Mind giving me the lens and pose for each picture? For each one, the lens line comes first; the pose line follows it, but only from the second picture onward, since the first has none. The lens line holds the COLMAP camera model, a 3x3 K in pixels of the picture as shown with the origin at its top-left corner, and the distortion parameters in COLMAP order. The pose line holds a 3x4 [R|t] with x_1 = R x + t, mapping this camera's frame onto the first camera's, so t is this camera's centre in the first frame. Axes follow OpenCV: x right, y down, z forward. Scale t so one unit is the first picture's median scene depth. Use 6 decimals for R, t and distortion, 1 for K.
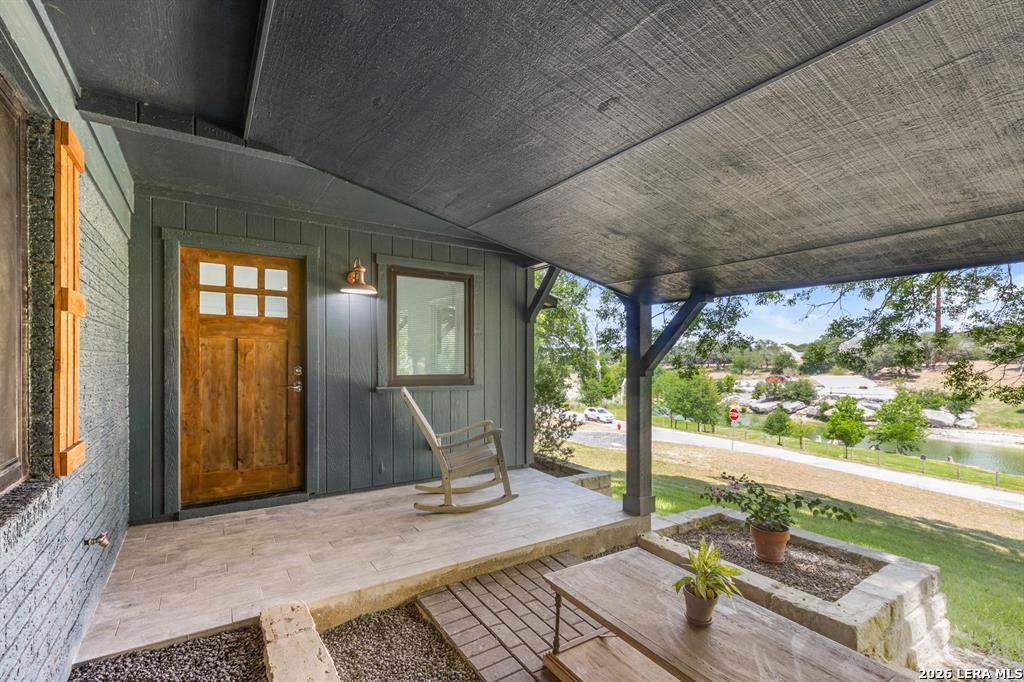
lens RADIAL K [[462.8, 0, 511.4], [0, 462.8, 365.5], [0, 0, 1]] dist [0.002971, -0.000474]
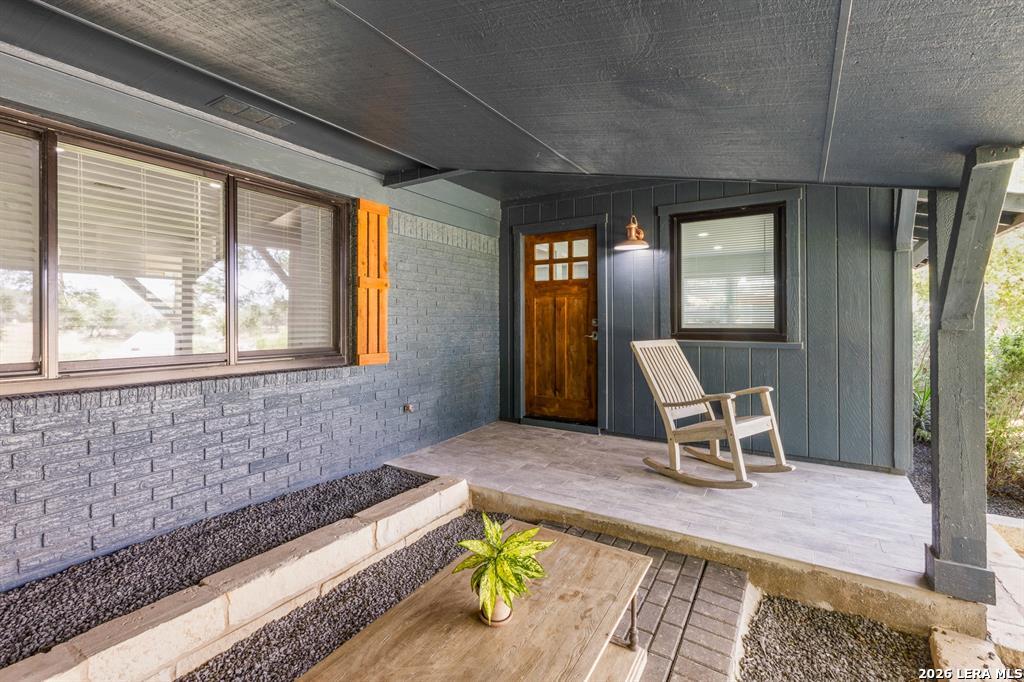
lens RADIAL K [[462.8, 0, 504.1], [0, 462.8, 319.6], [0, 0, 1]] dist [0.002971, -0.000474]
pose [[0.418844, -0.007417, -0.908028, 0.541225], [-0.005980, 0.999922, -0.010926, 0.019819], [0.908038, 0.010006, 0.418768, 0.312498]]
